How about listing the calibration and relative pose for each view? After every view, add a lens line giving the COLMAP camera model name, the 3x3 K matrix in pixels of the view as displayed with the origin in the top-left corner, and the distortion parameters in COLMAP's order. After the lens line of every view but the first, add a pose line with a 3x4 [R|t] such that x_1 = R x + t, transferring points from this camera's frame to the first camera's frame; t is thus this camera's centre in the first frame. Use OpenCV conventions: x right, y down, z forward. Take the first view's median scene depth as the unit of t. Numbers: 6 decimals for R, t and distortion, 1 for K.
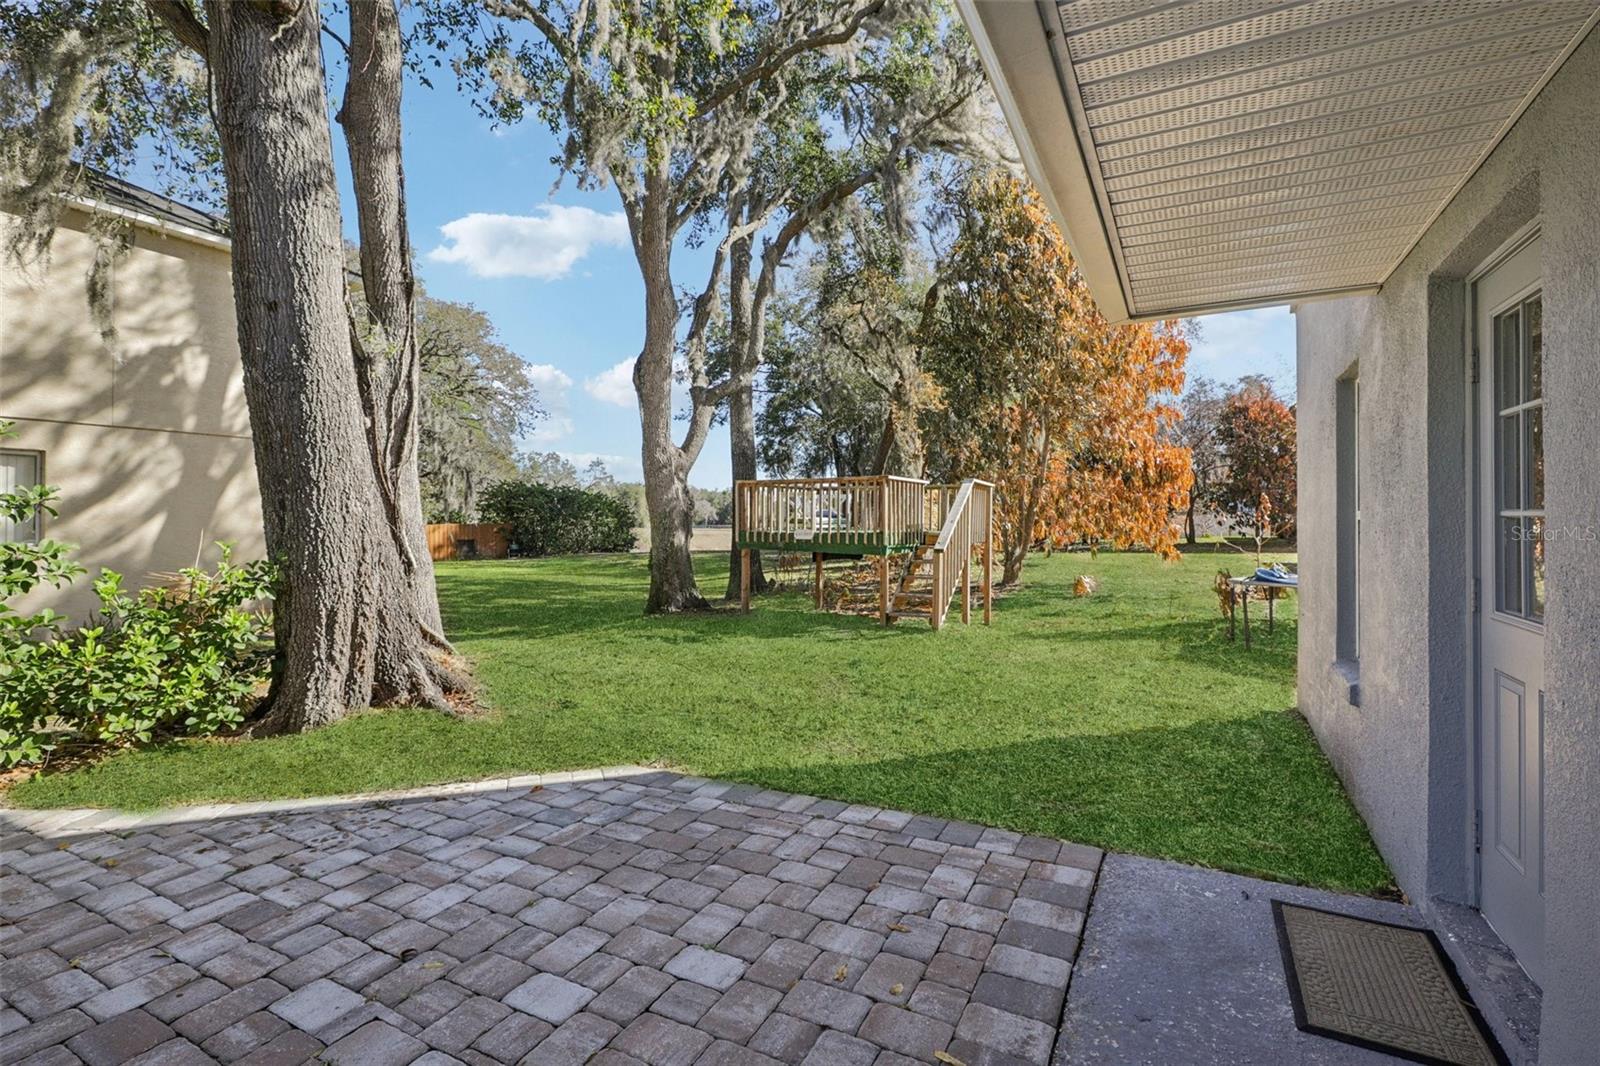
lens RADIAL K [[731.9, 0, 800.7], [0, 731.9, 533.8], [0, 0, 1]] dist [-0.003835, -0.000373]
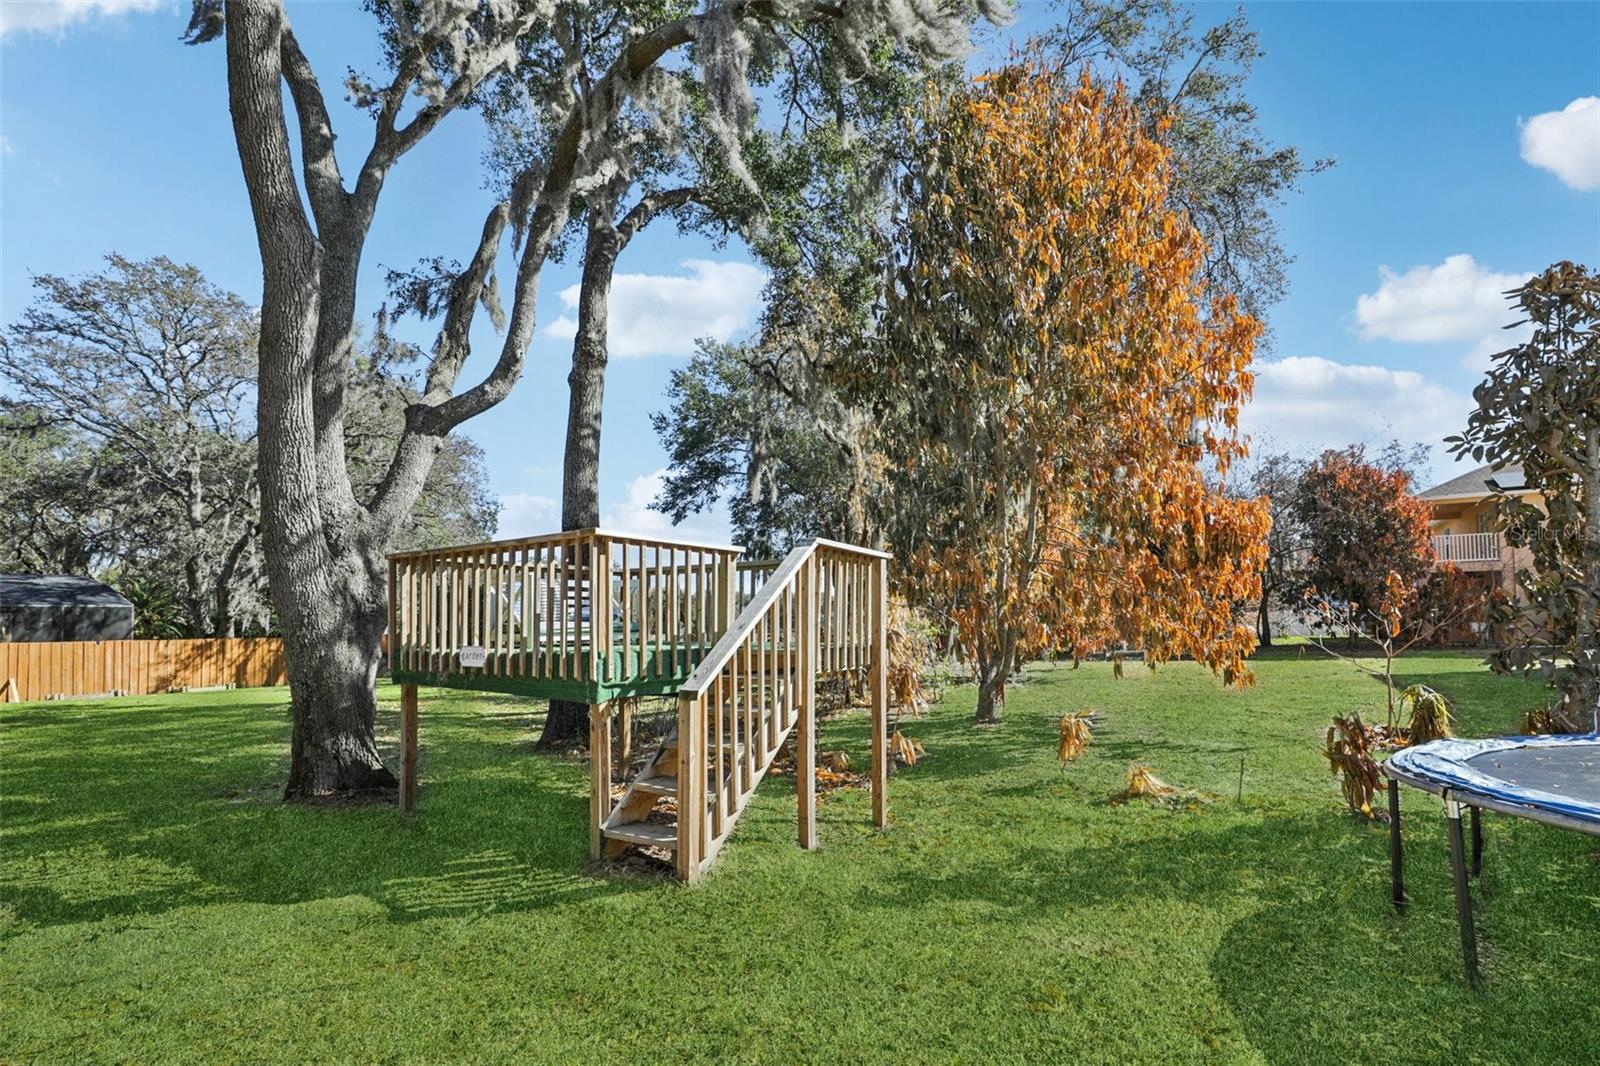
lens RADIAL K [[731.9, 0, 818.8], [0, 731.9, 608.1], [0, 0, 1]] dist [-0.003835, -0.000373]
pose [[0.998424, -0.012280, -0.054763, 0.111492], [0.010236, 0.999246, -0.037456, -0.004749], [0.055182, 0.036836, 0.997797, 0.215944]]
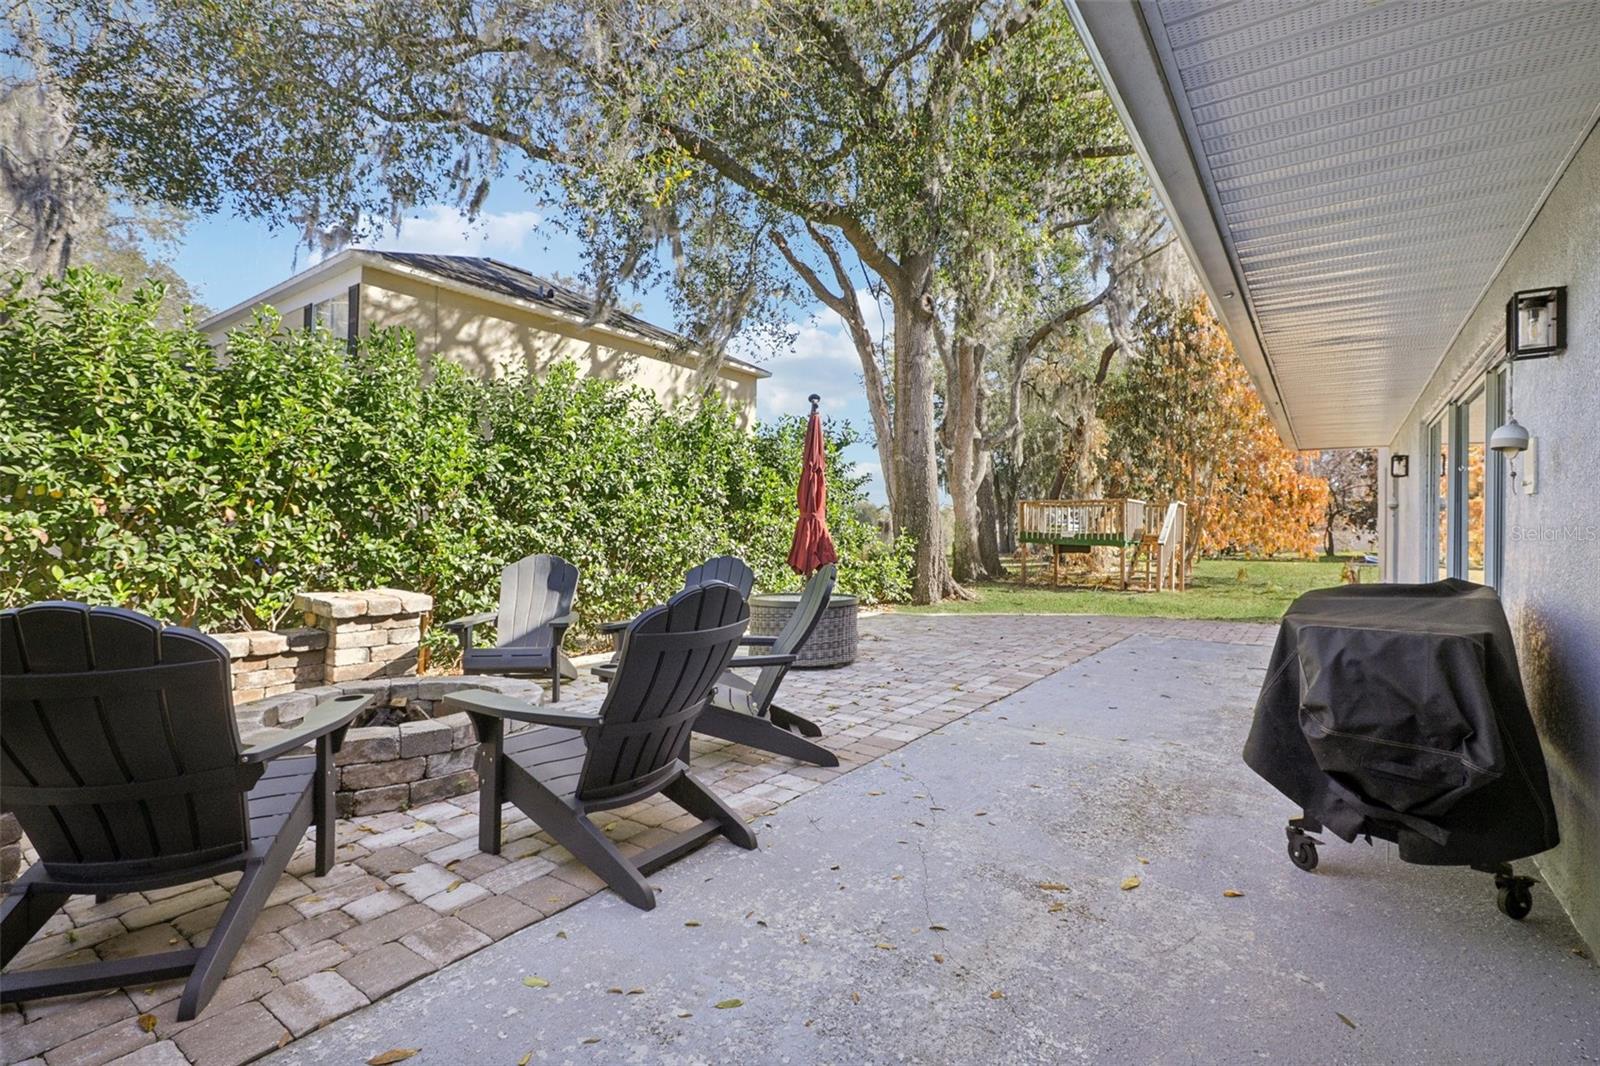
lens RADIAL K [[731.9, 0, 799.1], [0, 731.9, 520.4], [0, 0, 1]] dist [-0.003835, -0.000373]
pose [[0.989779, 0.020354, -0.141150, -0.135437], [-0.024311, 0.999357, -0.026368, 0.011037], [0.140523, 0.029530, 0.989637, -0.266220]]
